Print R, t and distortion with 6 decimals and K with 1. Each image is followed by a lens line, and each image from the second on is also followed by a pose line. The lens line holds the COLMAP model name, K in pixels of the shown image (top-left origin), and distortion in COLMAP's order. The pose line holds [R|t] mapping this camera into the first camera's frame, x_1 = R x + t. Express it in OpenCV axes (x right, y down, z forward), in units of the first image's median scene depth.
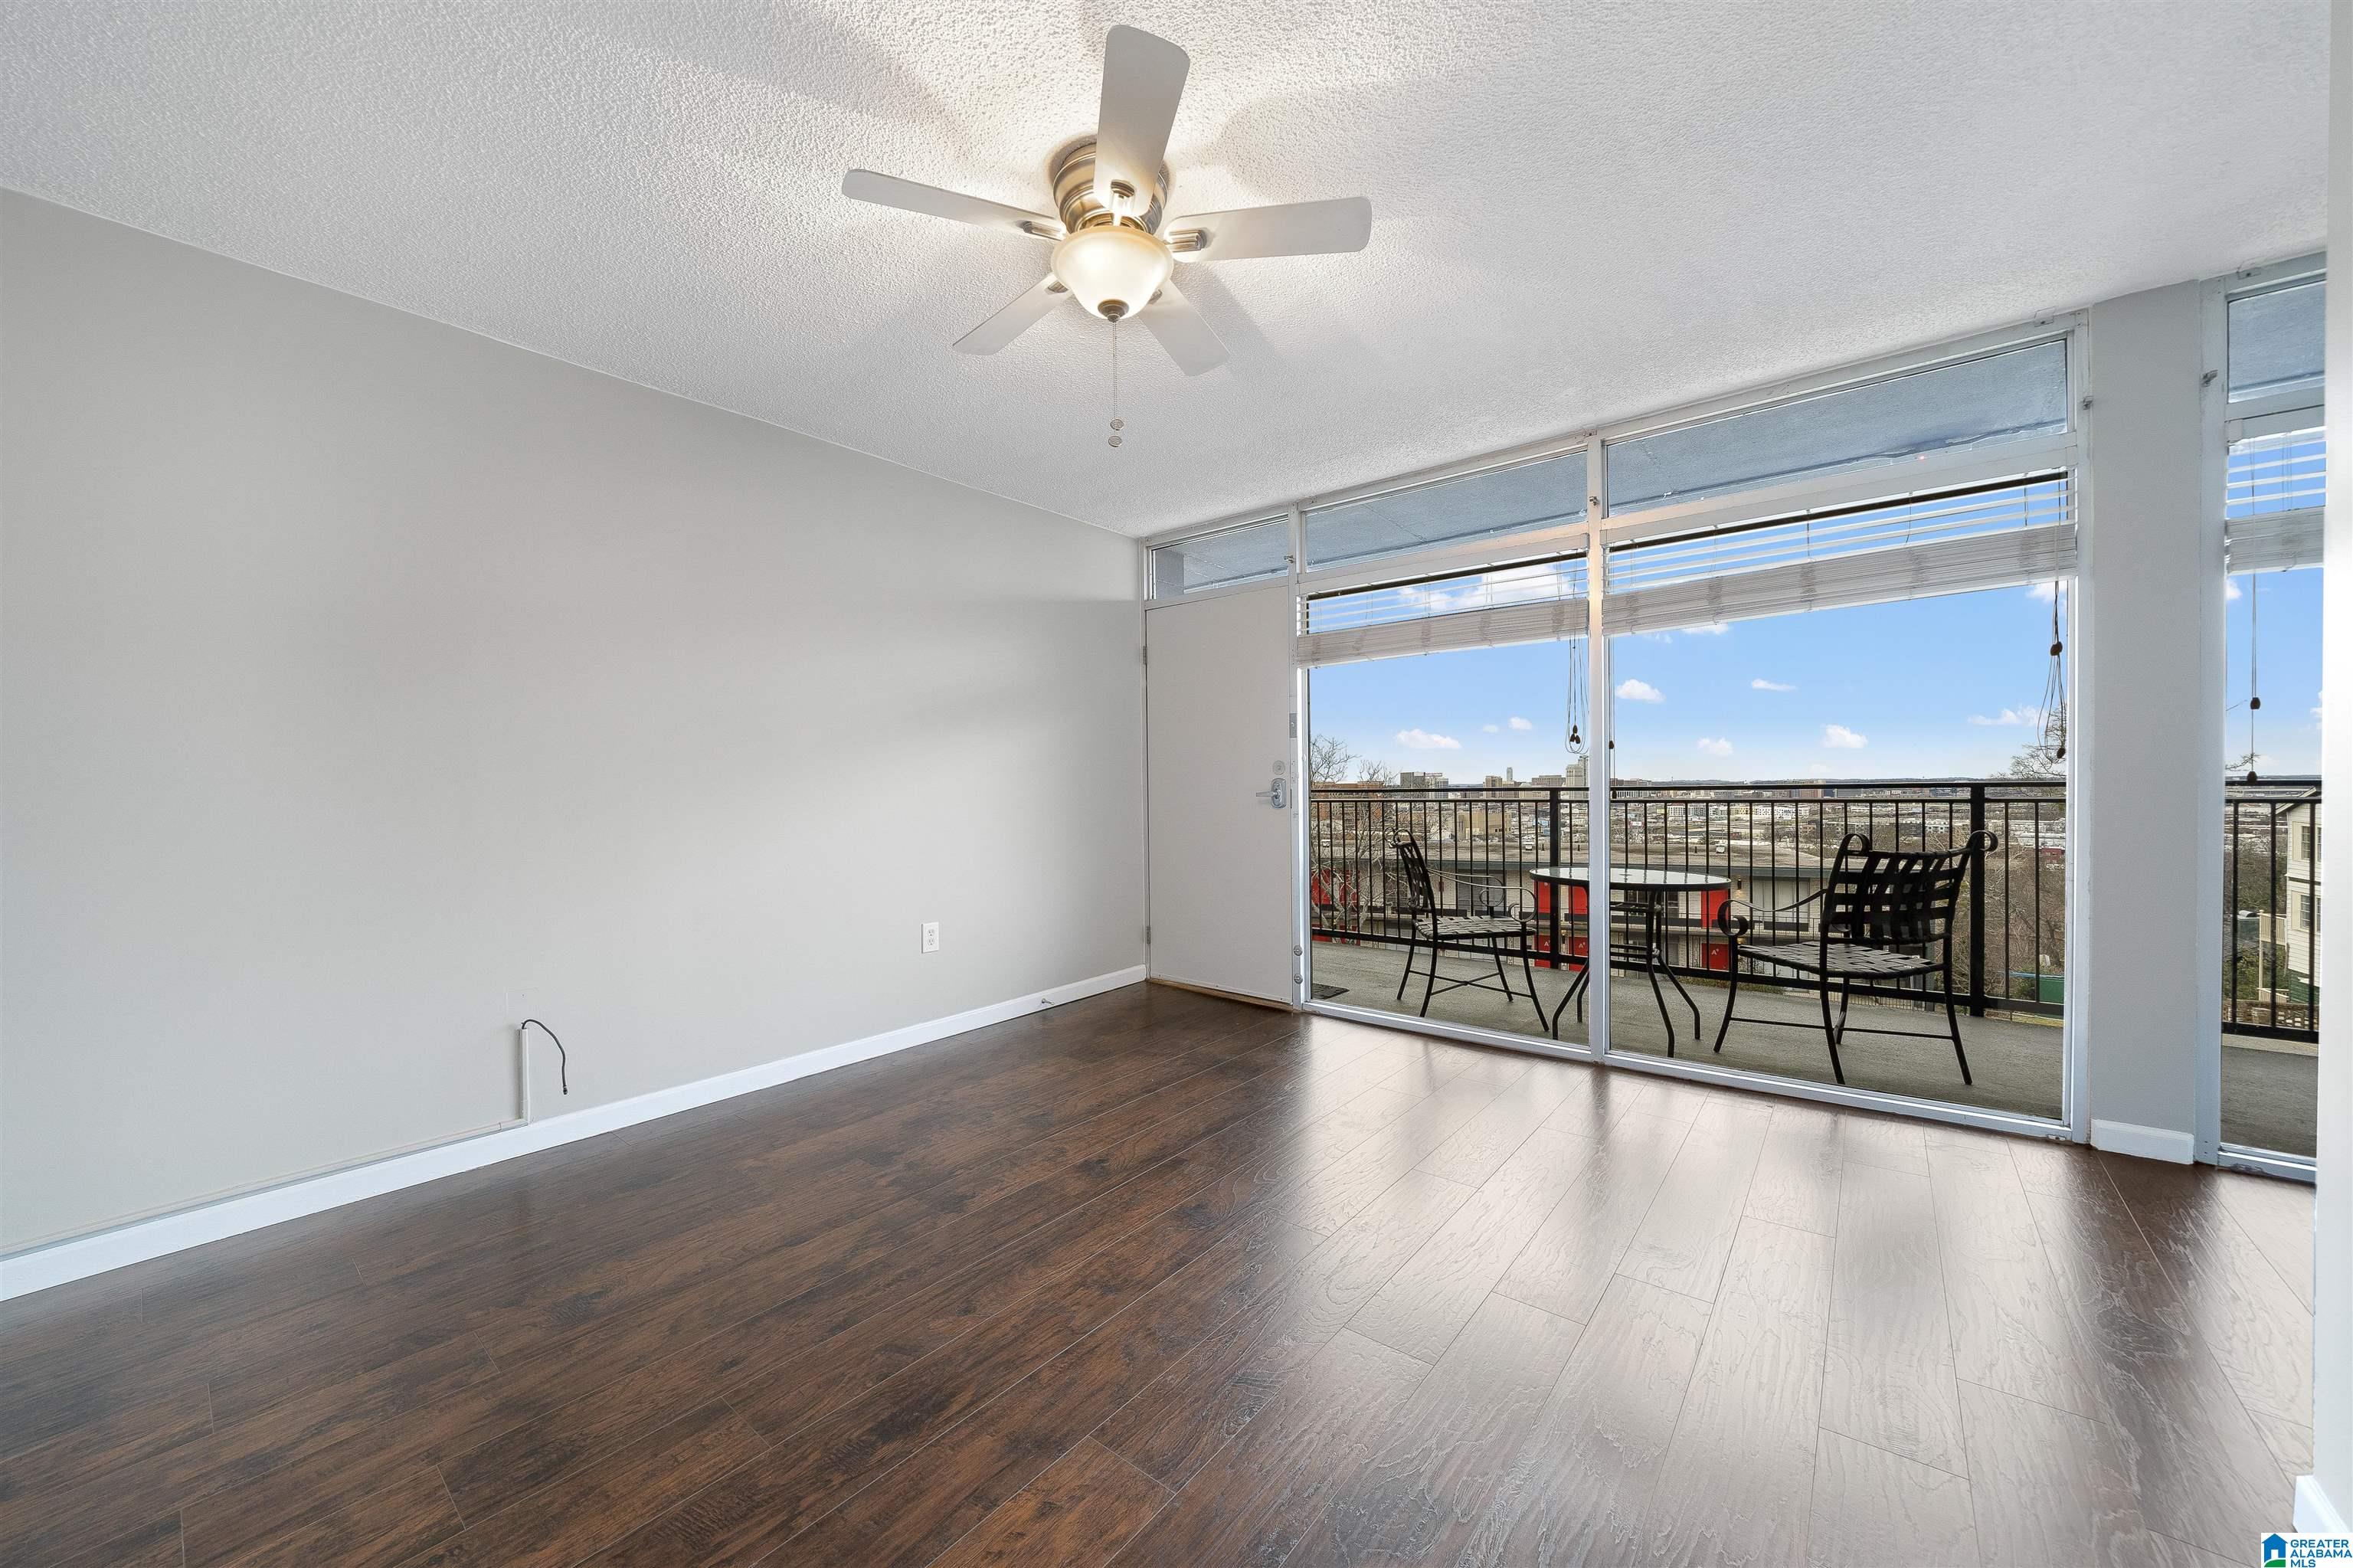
lens RADIAL K [[877.6, 0, 1110.8], [0, 877.6, 801.2], [0, 0, 1]] dist [-0.015840, 0.000342]
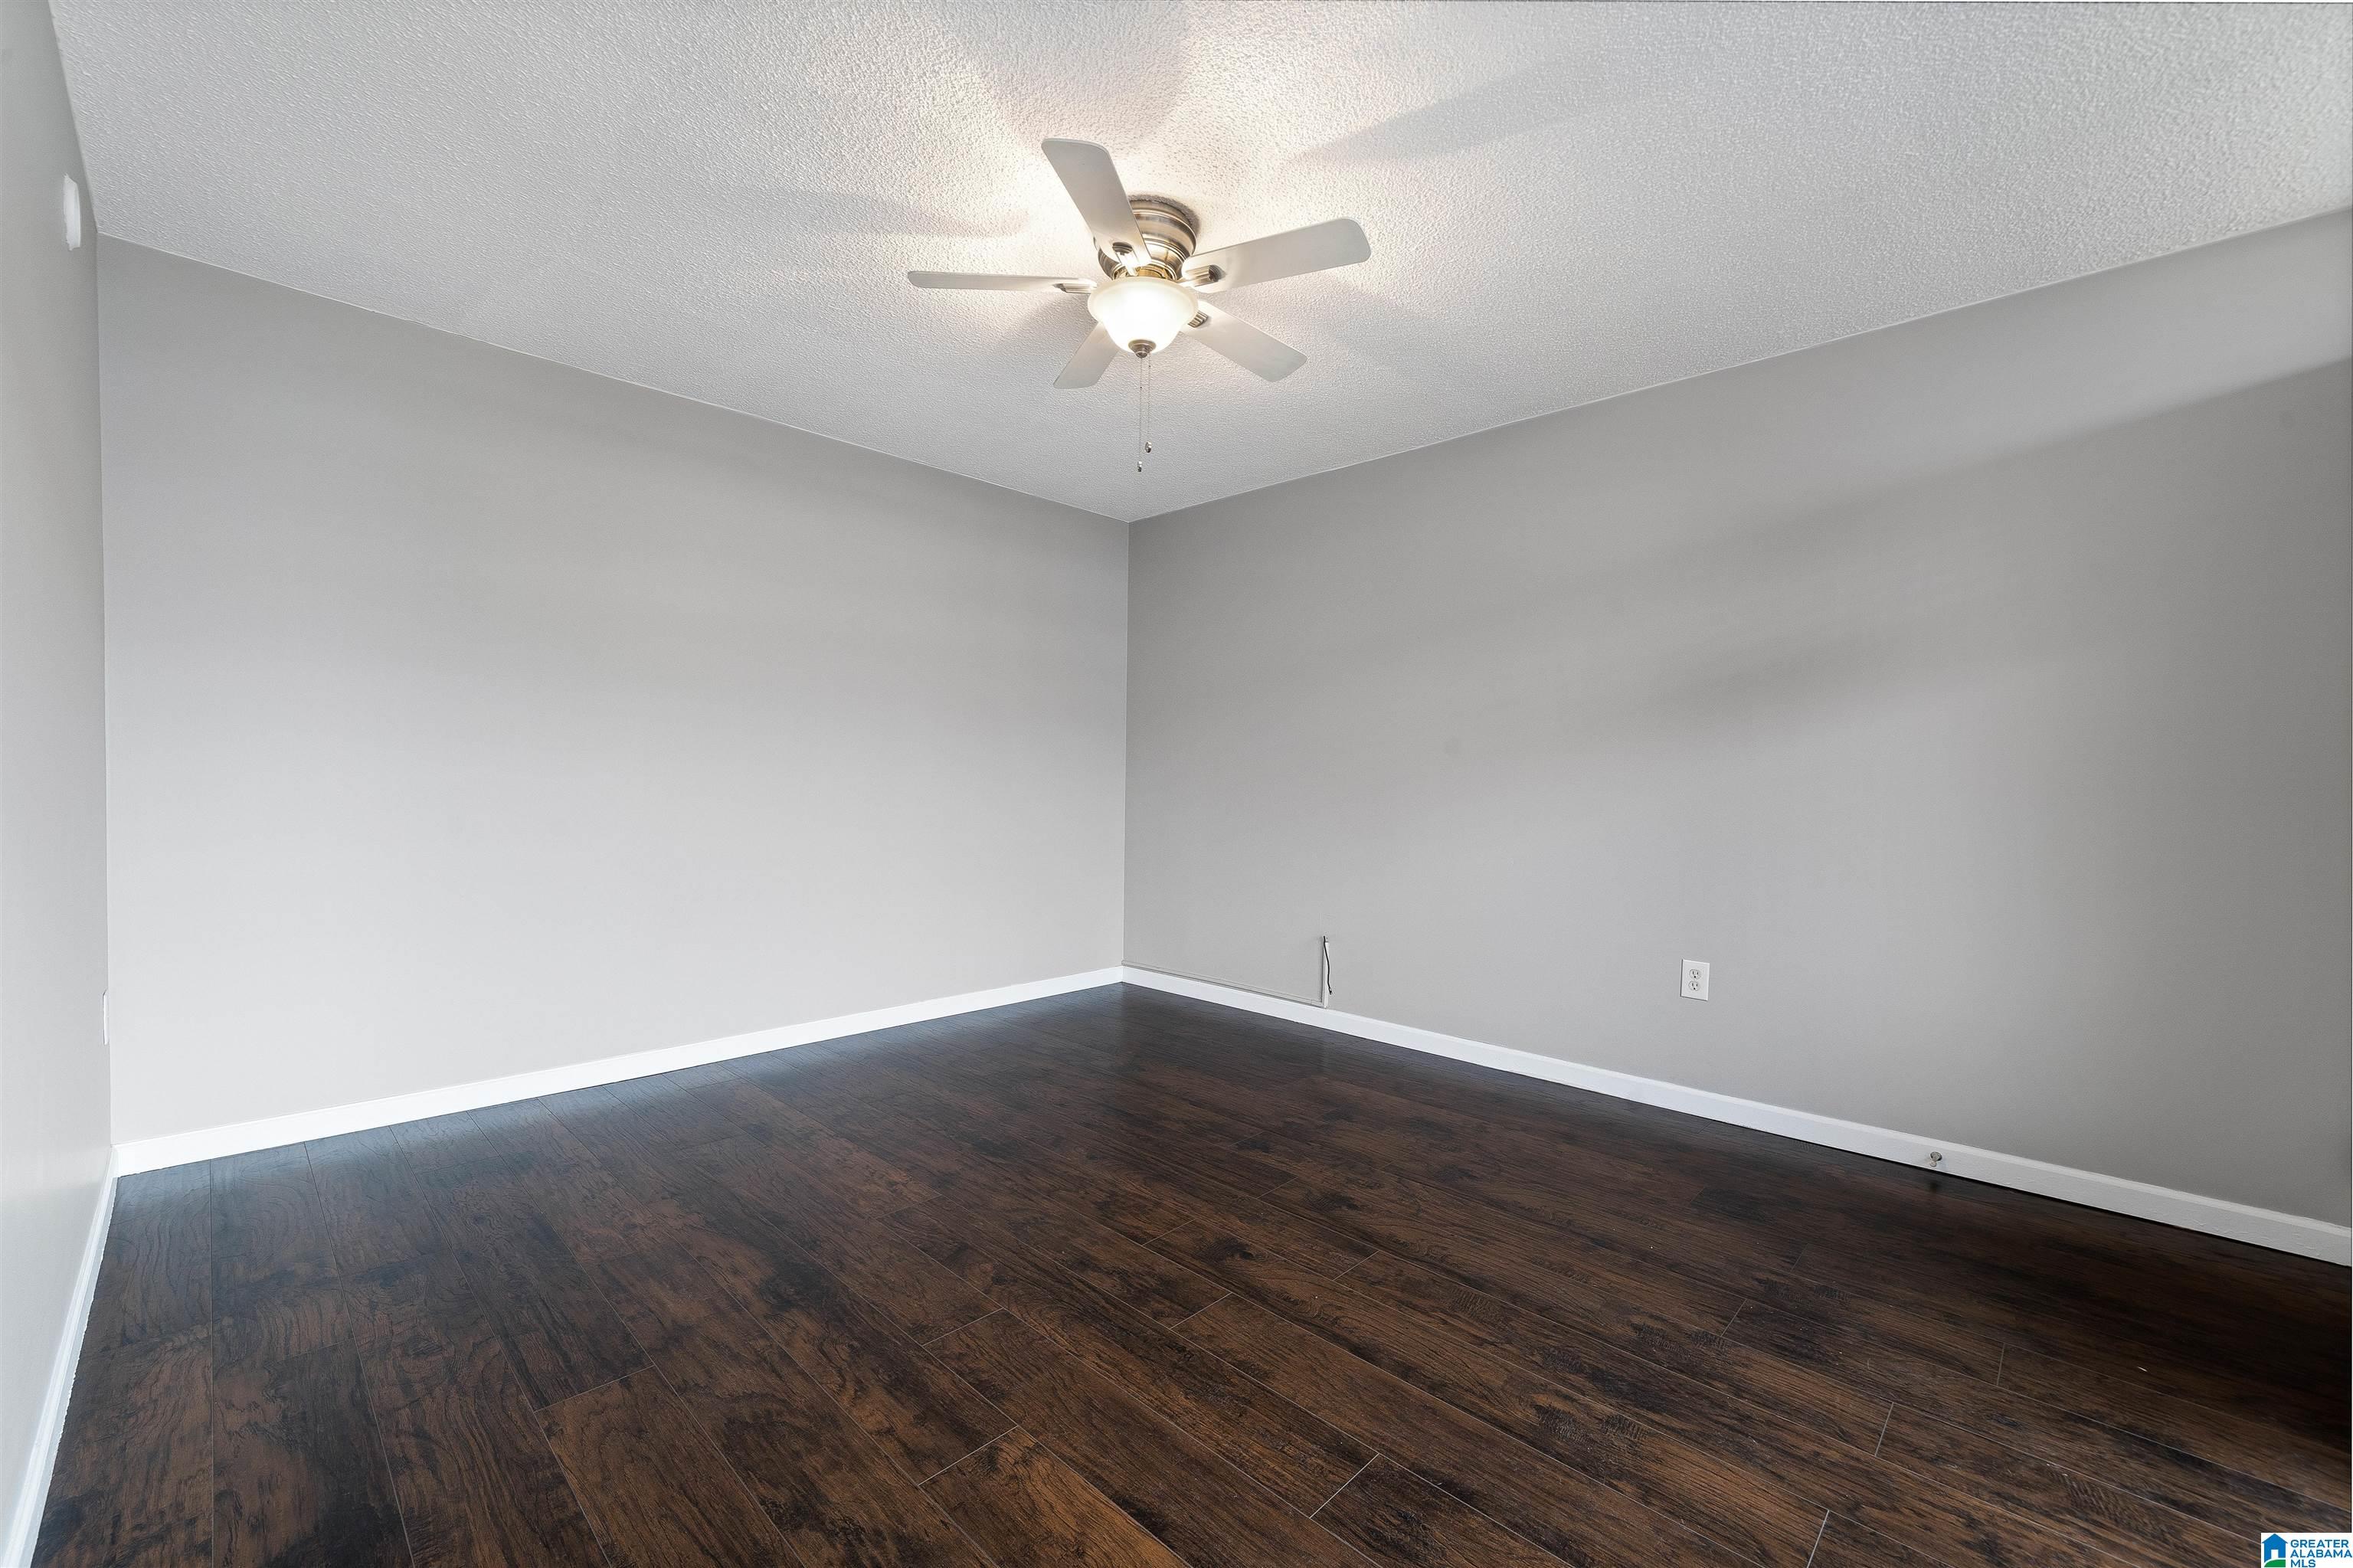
lens RADIAL K [[908.5, 0, 1171.7], [0, 908.5, 788.8], [0, 0, 1]] dist [-0.002035, 0.003829]
pose [[-0.052458, 0.018166, -0.998458, 0.892445], [-0.028331, 0.999405, 0.019672, -0.022286], [0.998221, 0.029319, -0.051912, 0.840159]]
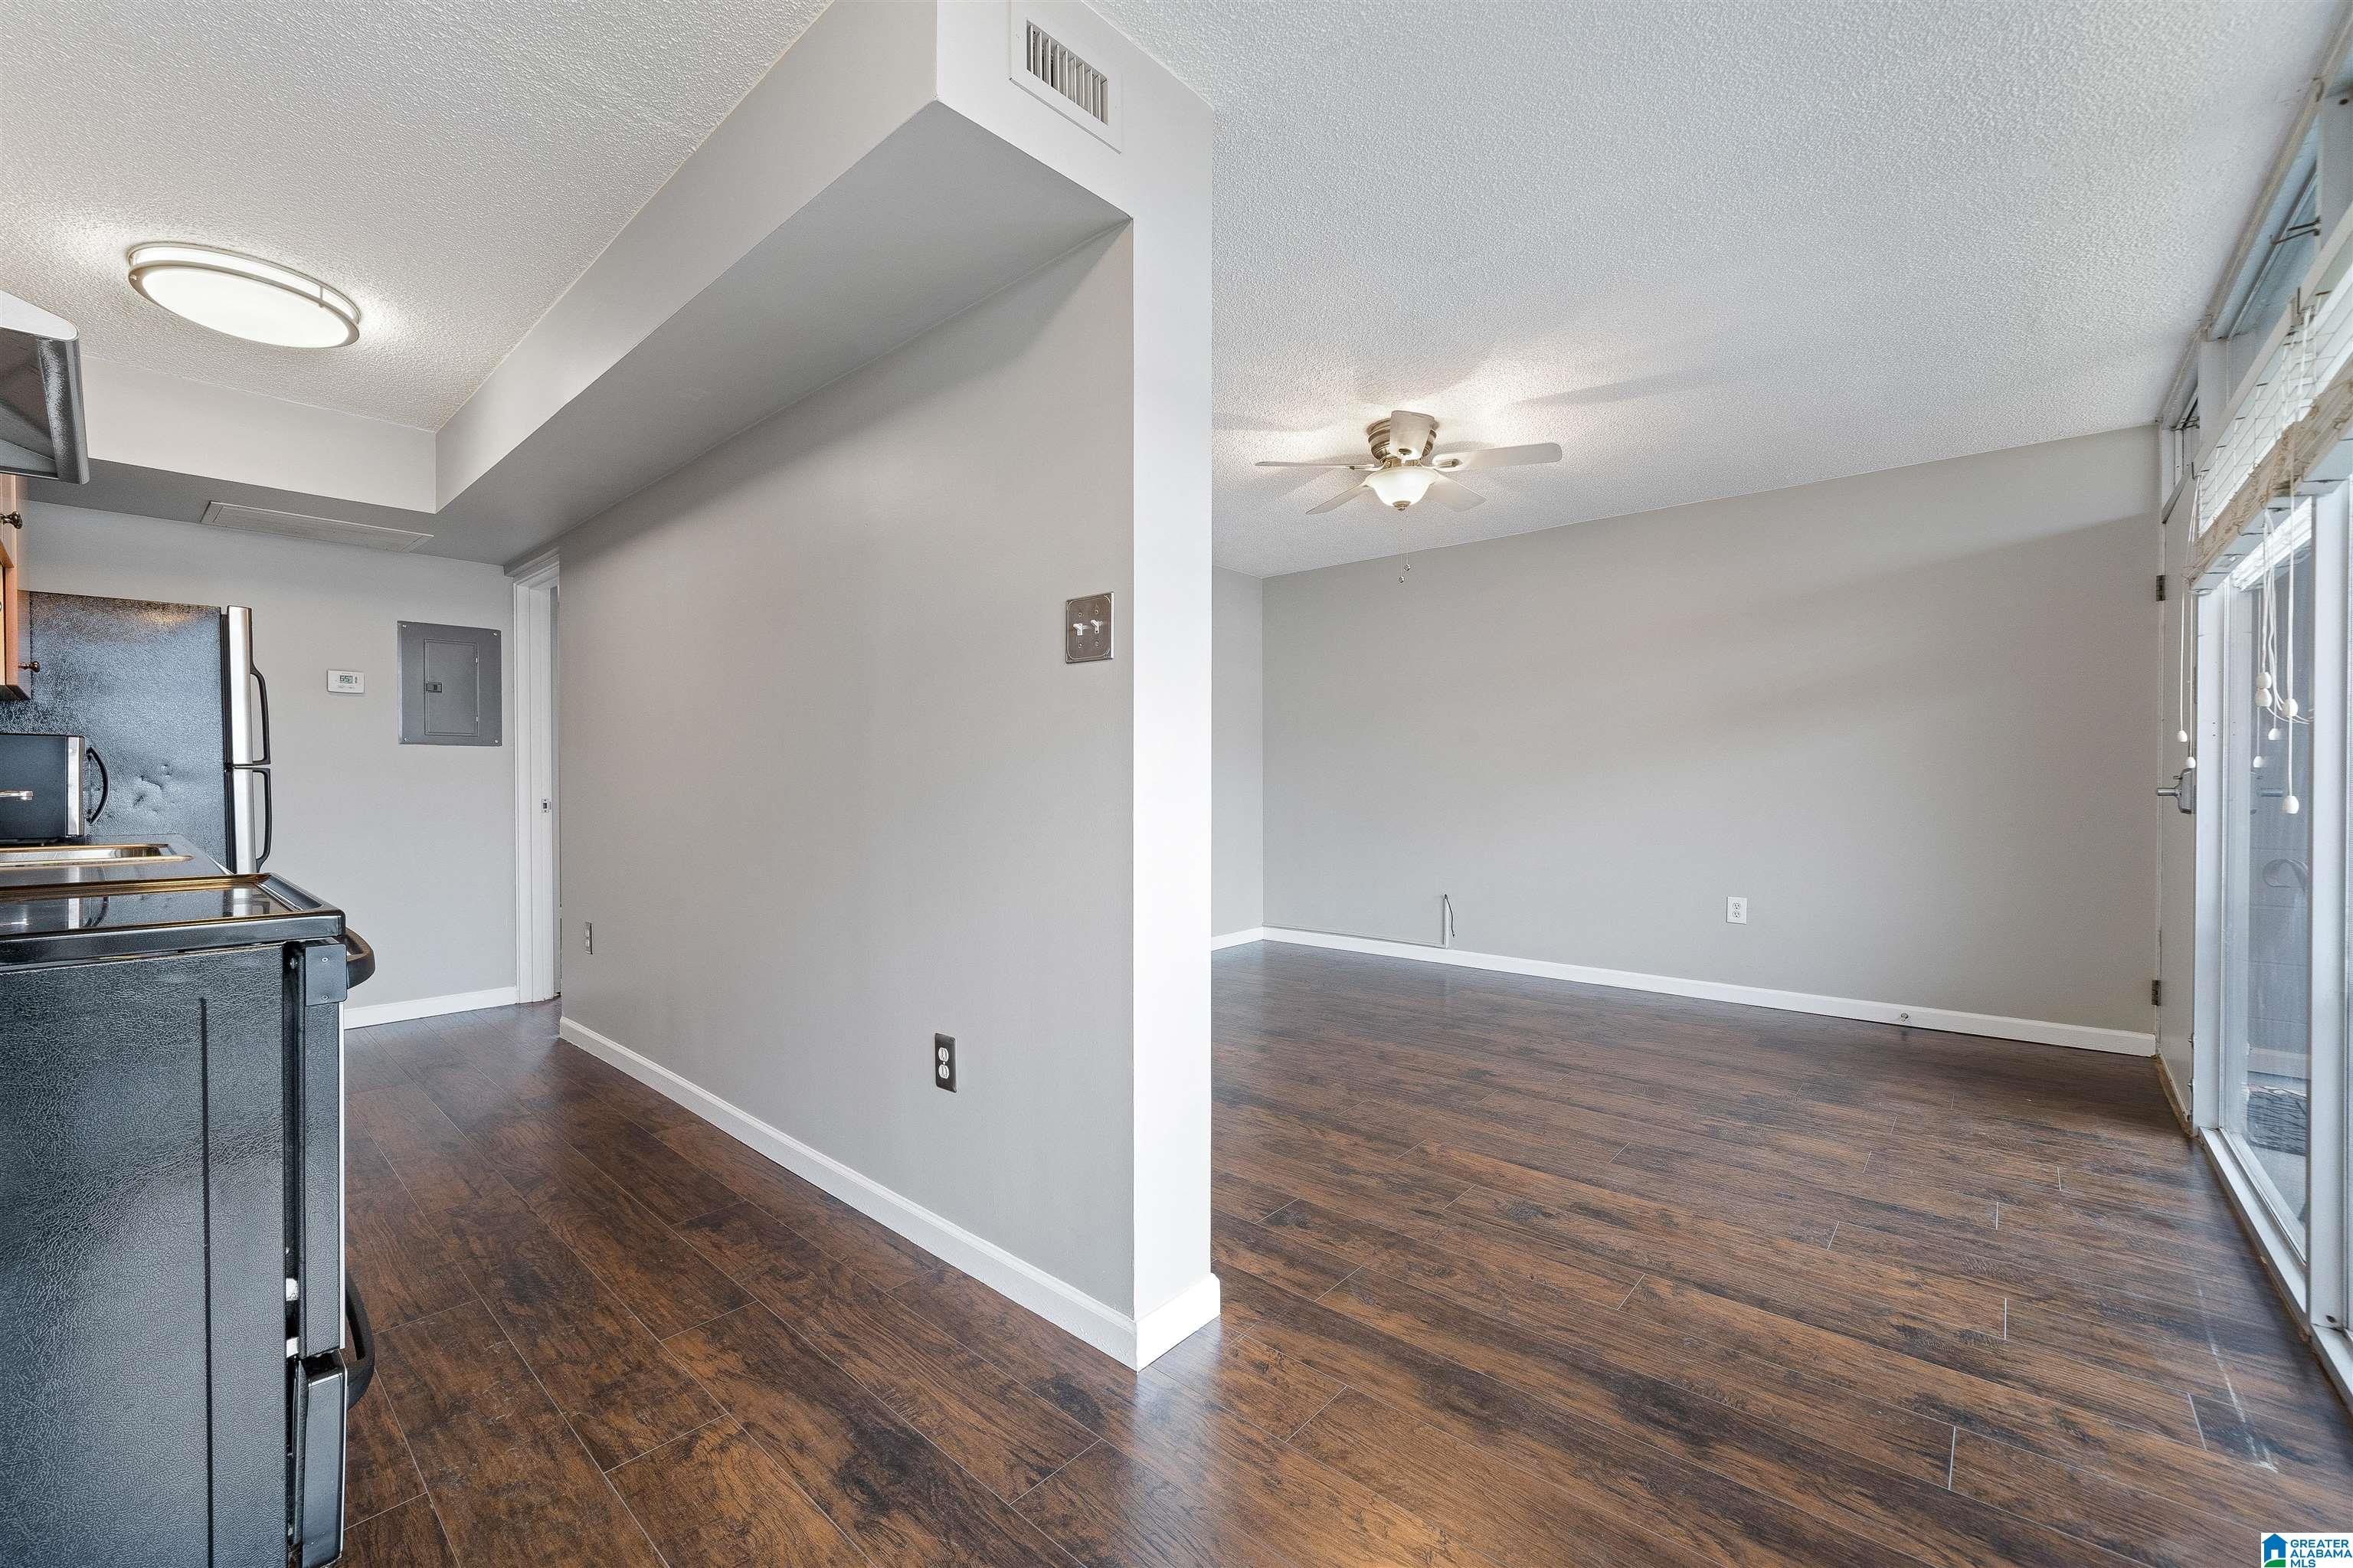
lens RADIAL K [[862.7, 0, 1163.4], [0, 862.7, 783.9], [0, 0, 1]] dist [-0.008847, 0.000044]
pose [[-0.036066, 0.013609, -0.999257, 1.332024], [-0.006683, 0.999882, 0.013858, -0.024006], [0.999327, 0.007177, -0.035971, 0.446728]]
